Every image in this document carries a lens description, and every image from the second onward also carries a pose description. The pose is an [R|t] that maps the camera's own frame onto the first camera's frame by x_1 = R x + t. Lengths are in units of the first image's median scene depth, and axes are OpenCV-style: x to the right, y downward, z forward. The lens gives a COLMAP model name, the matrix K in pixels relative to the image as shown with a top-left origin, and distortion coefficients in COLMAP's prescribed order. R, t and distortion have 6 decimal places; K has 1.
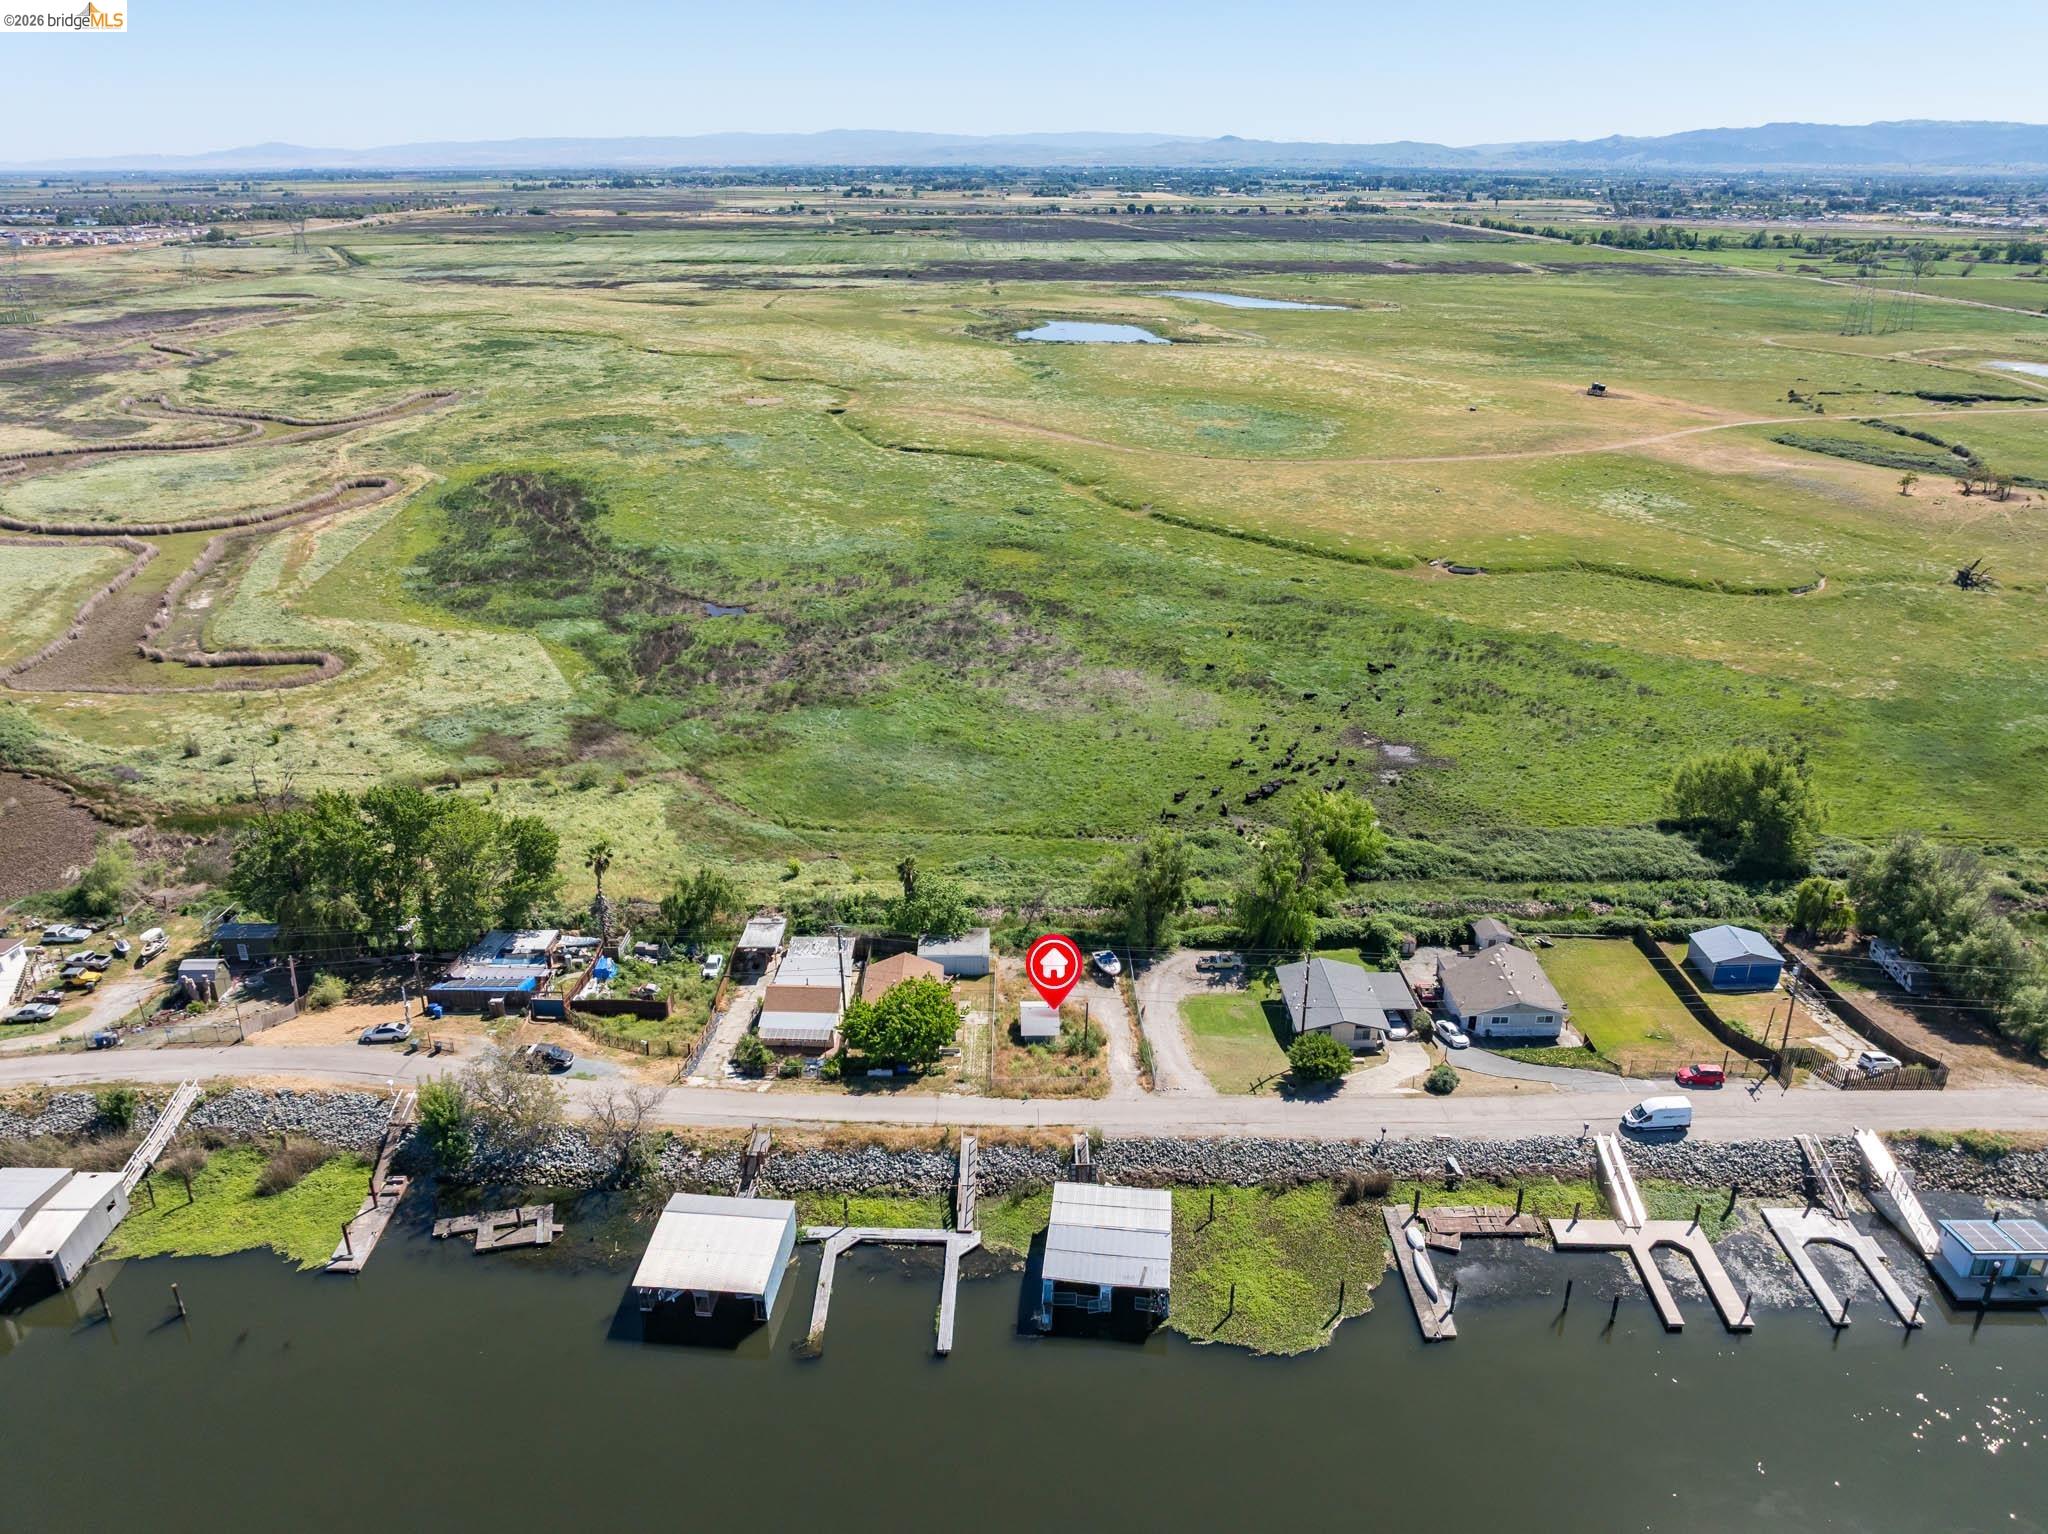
lens RADIAL K [[1471.7, 0, 1072.1], [0, 1471.7, 758.8], [0, 0, 1]] dist [-0.030921, -0.013094]
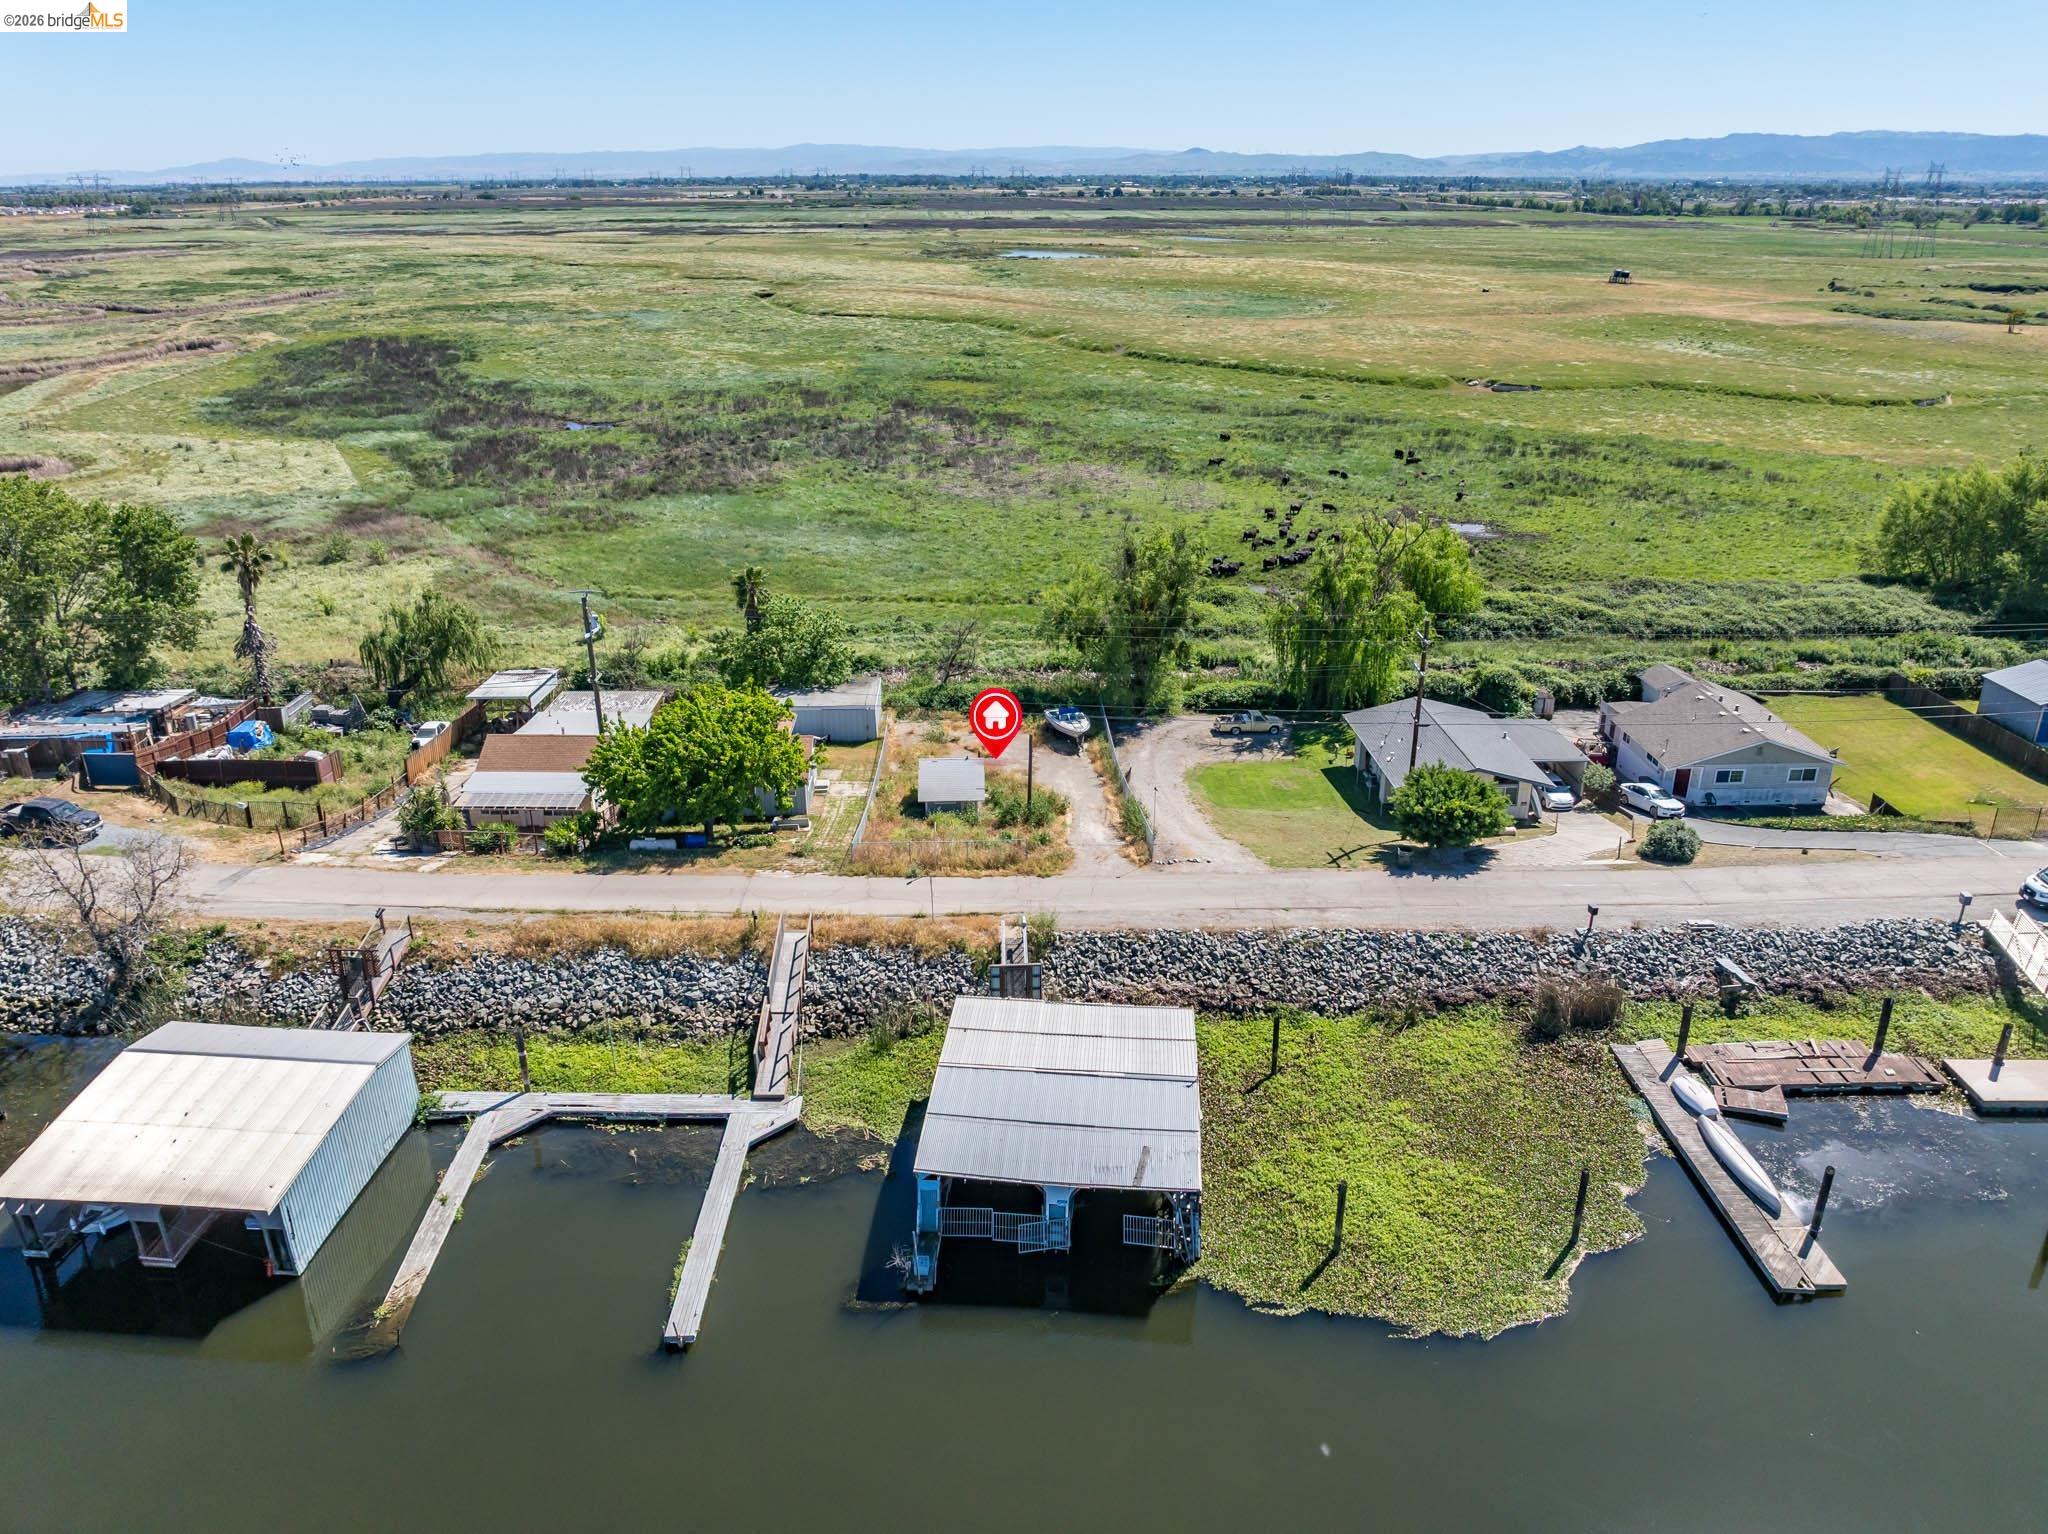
lens RADIAL K [[1471.7, 0, 1072.1], [0, 1471.7, 758.8], [0, 0, 1]] dist [-0.030921, -0.013094]
pose [[0.999793, -0.010227, 0.017598, 0.015503], [0.010401, 0.999898, -0.009803, 0.174005], [-0.017496, 0.009984, 0.999797, 0.412628]]
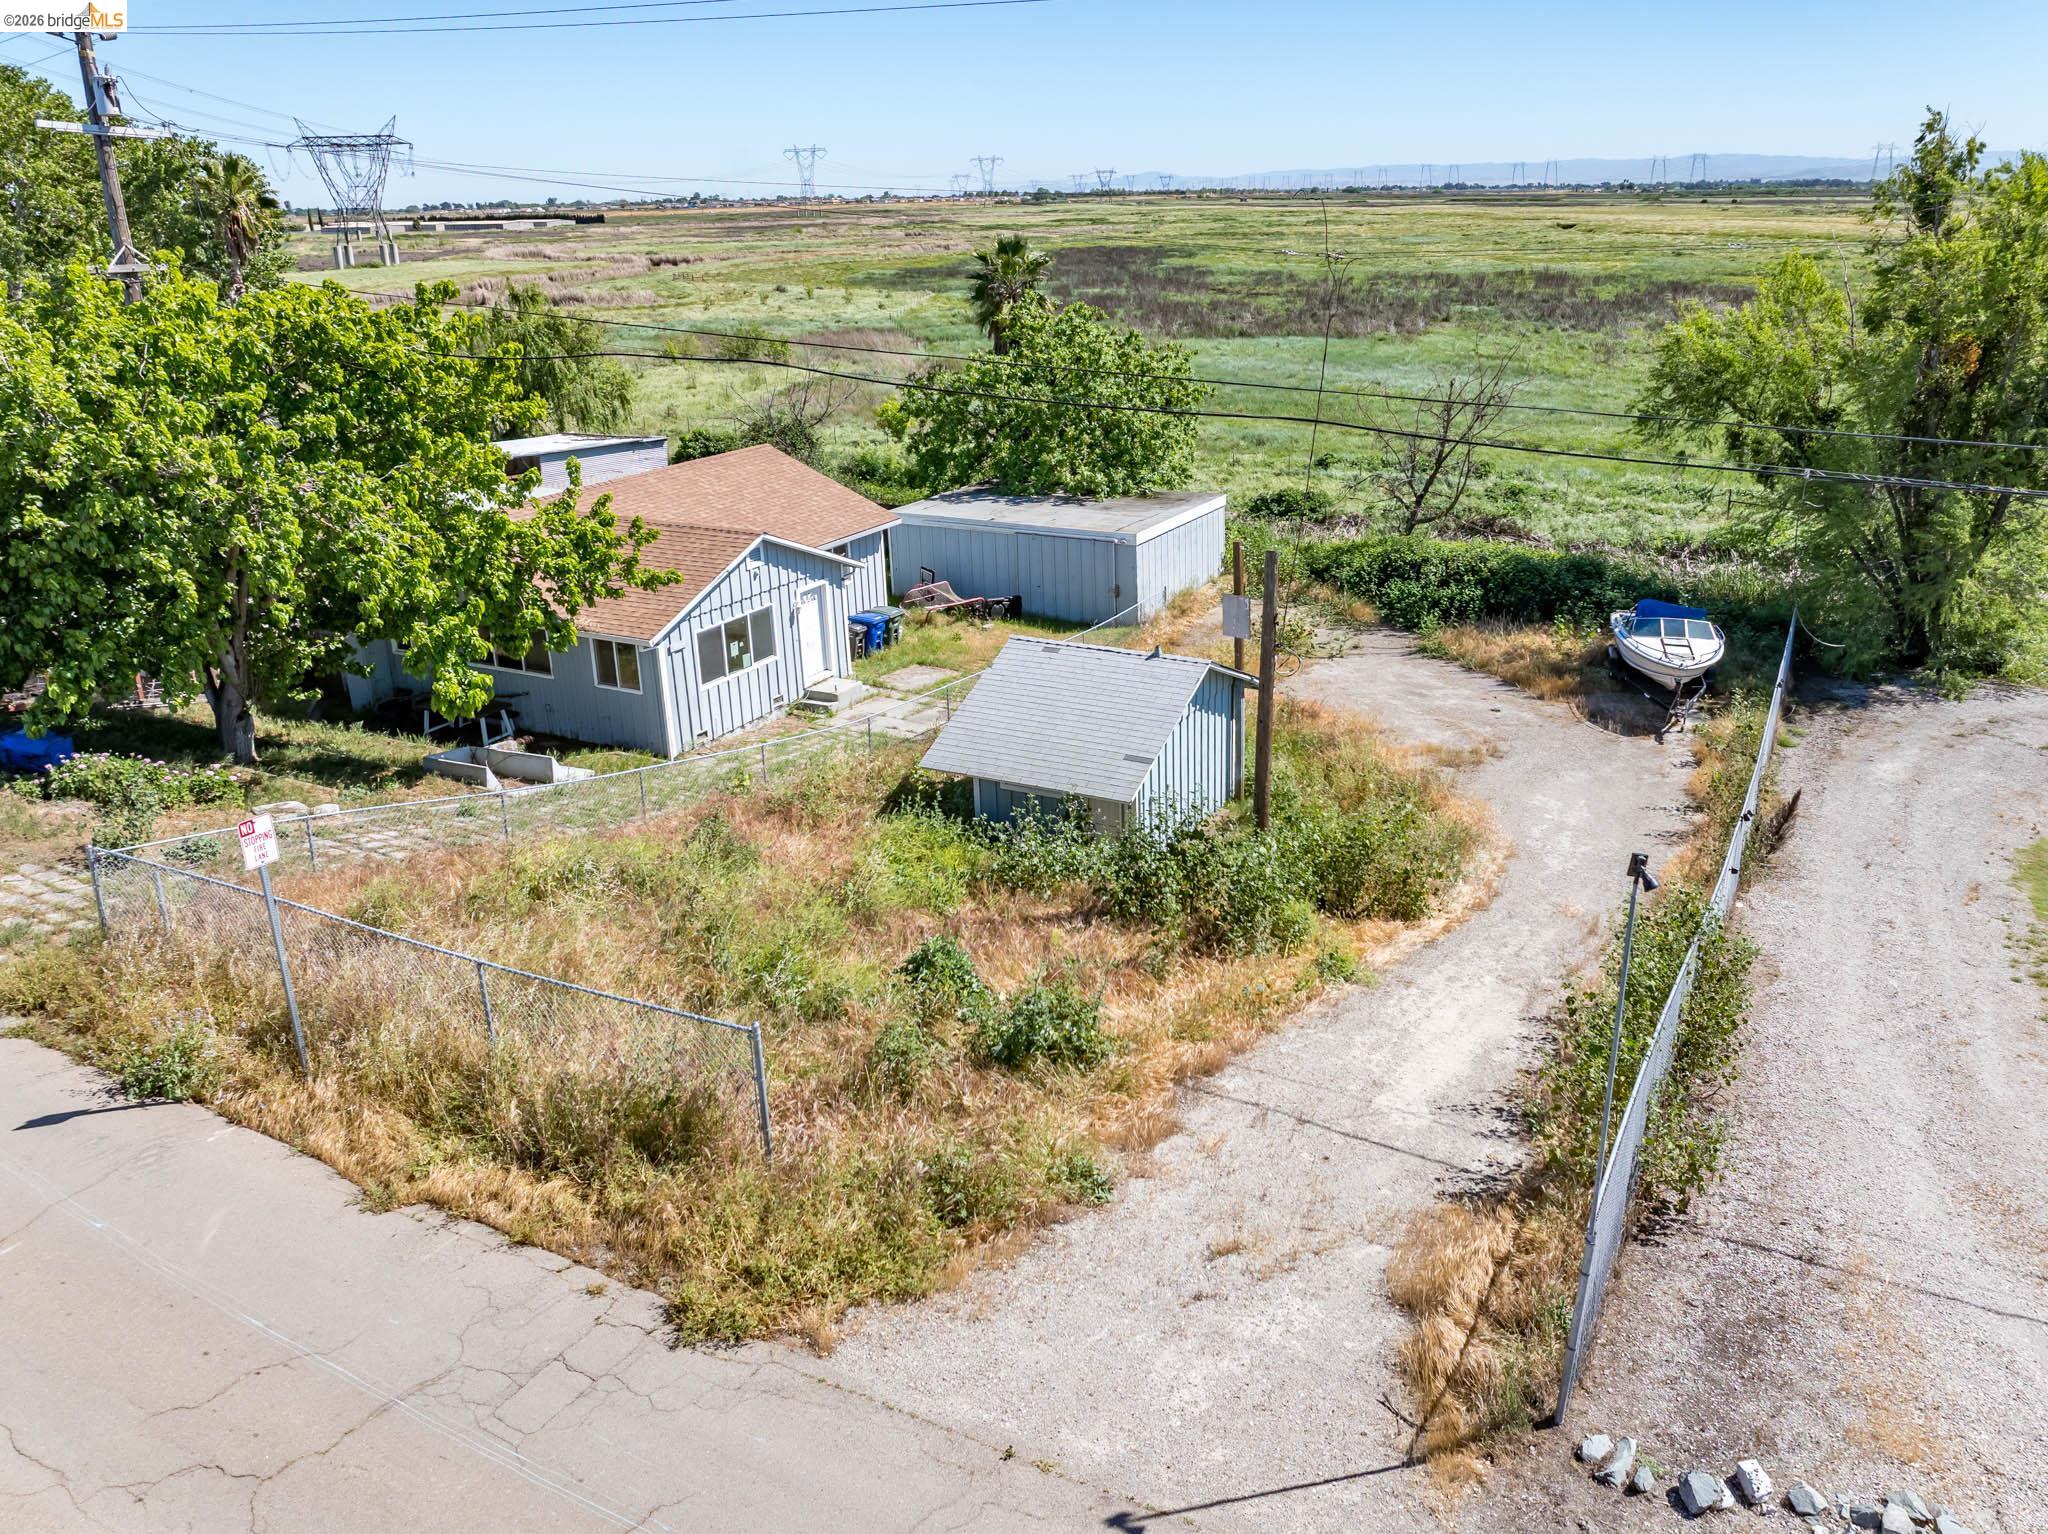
lens RADIAL K [[1471.7, 0, 1072.1], [0, 1471.7, 758.8], [0, 0, 1]] dist [-0.030921, -0.013094]
pose [[0.872057, 0.147581, -0.466622, 0.054683], [-0.158685, 0.987205, 0.015667, 0.178973], [0.462964, 0.060383, 0.884318, 0.846521]]
